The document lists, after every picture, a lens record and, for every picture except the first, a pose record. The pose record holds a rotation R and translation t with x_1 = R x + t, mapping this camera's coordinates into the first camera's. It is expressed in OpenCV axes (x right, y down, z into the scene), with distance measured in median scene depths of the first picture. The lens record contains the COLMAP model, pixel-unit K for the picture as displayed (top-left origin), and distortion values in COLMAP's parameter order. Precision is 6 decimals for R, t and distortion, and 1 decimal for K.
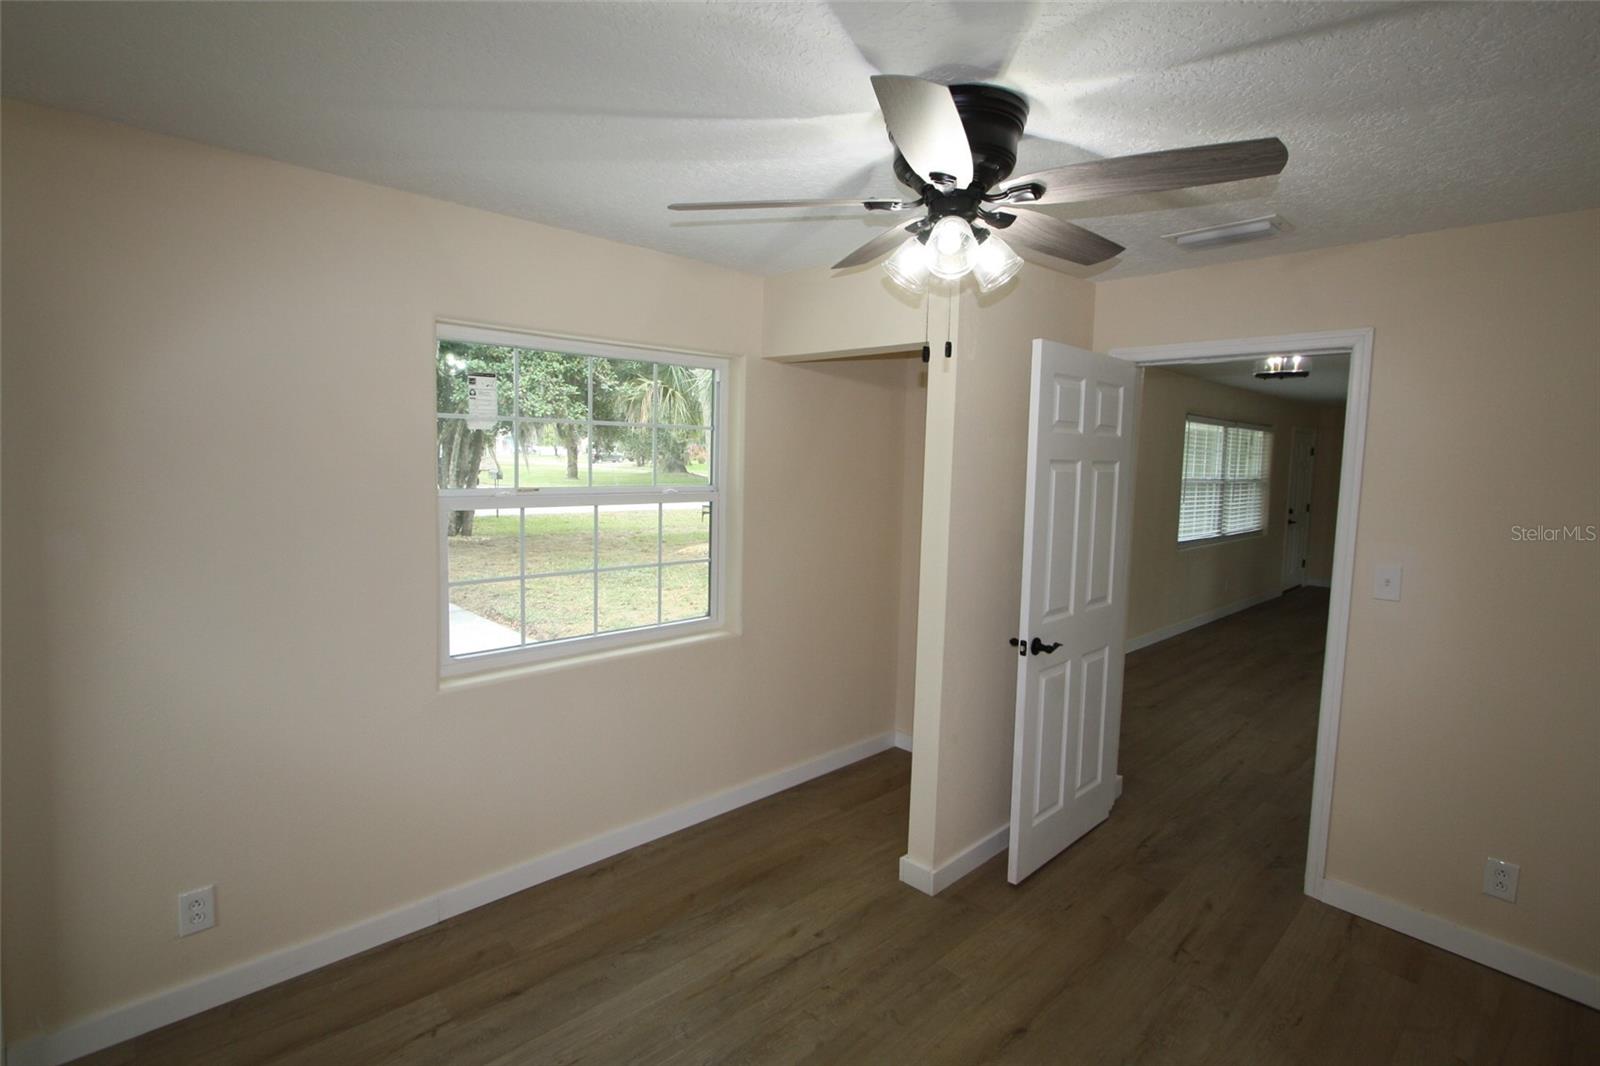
lens RADIAL K [[756.1, 0, 806.4], [0, 756.1, 527.9], [0, 0, 1]] dist [-0.013945, 0.001827]
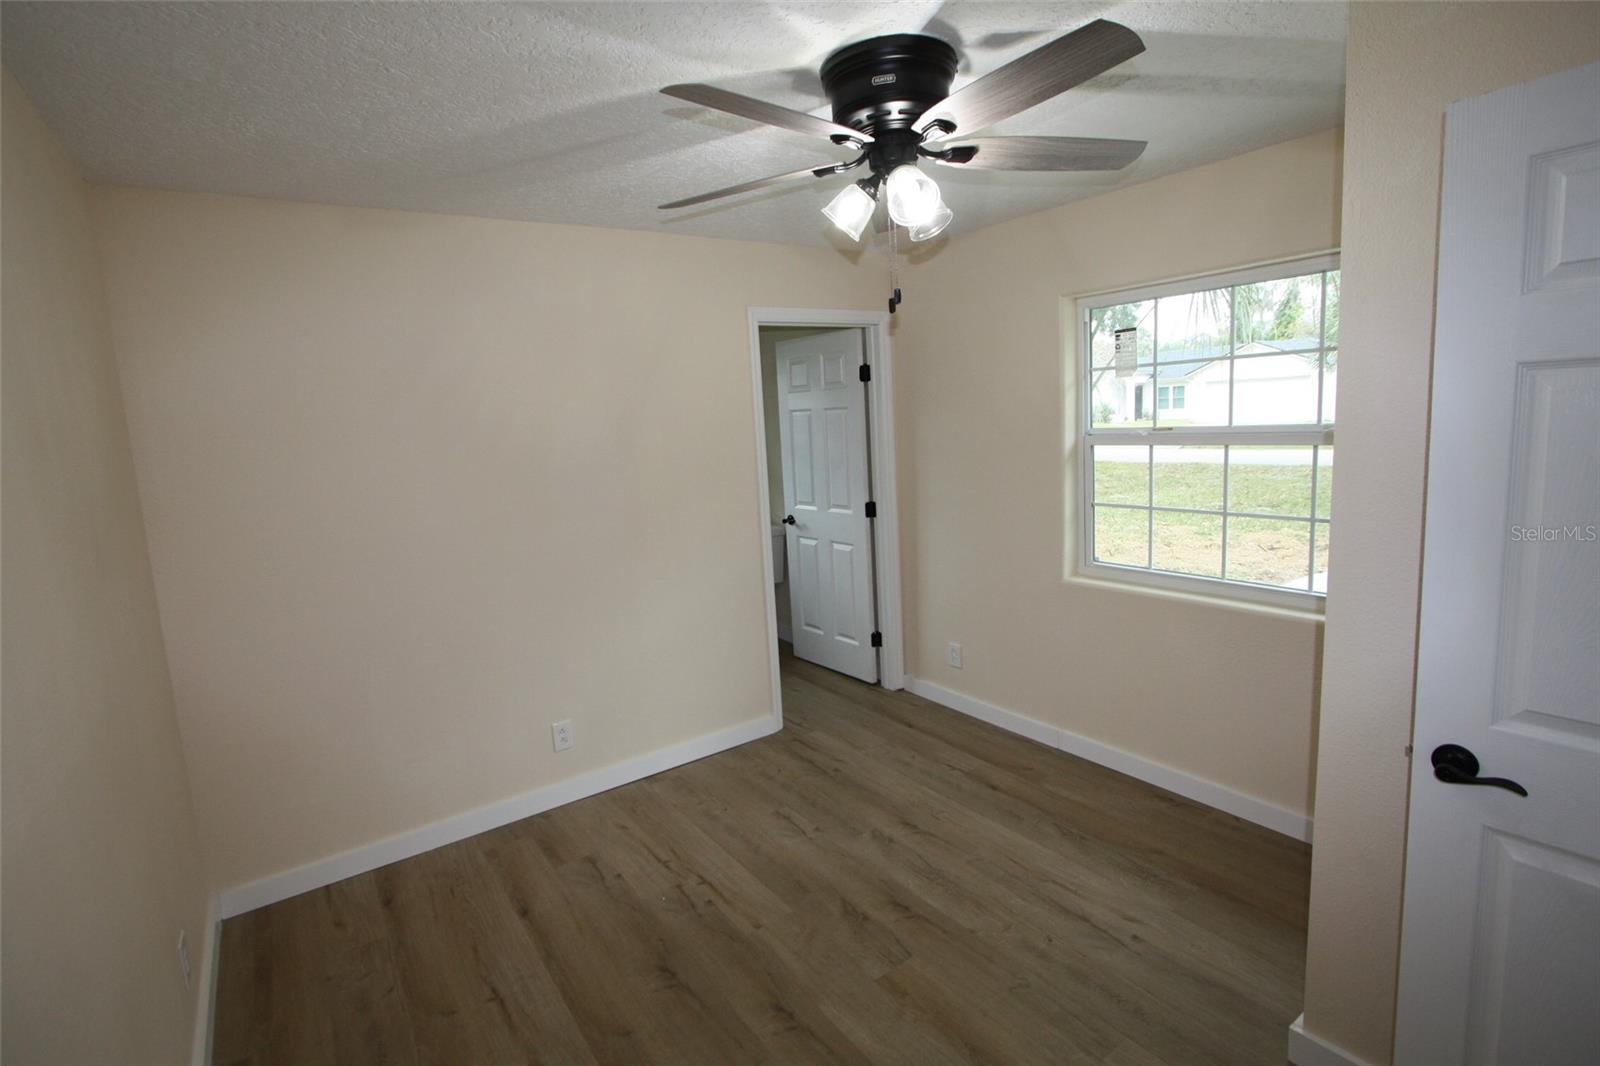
lens RADIAL K [[756.1, 0, 804.8], [0, 756.1, 535.0], [0, 0, 1]] dist [-0.013945, 0.001827]
pose [[-0.131262, 0.140292, -0.981371, 0.894738], [-0.047668, 0.987898, 0.147601, -0.040067], [0.990201, 0.066155, -0.122986, 0.715018]]
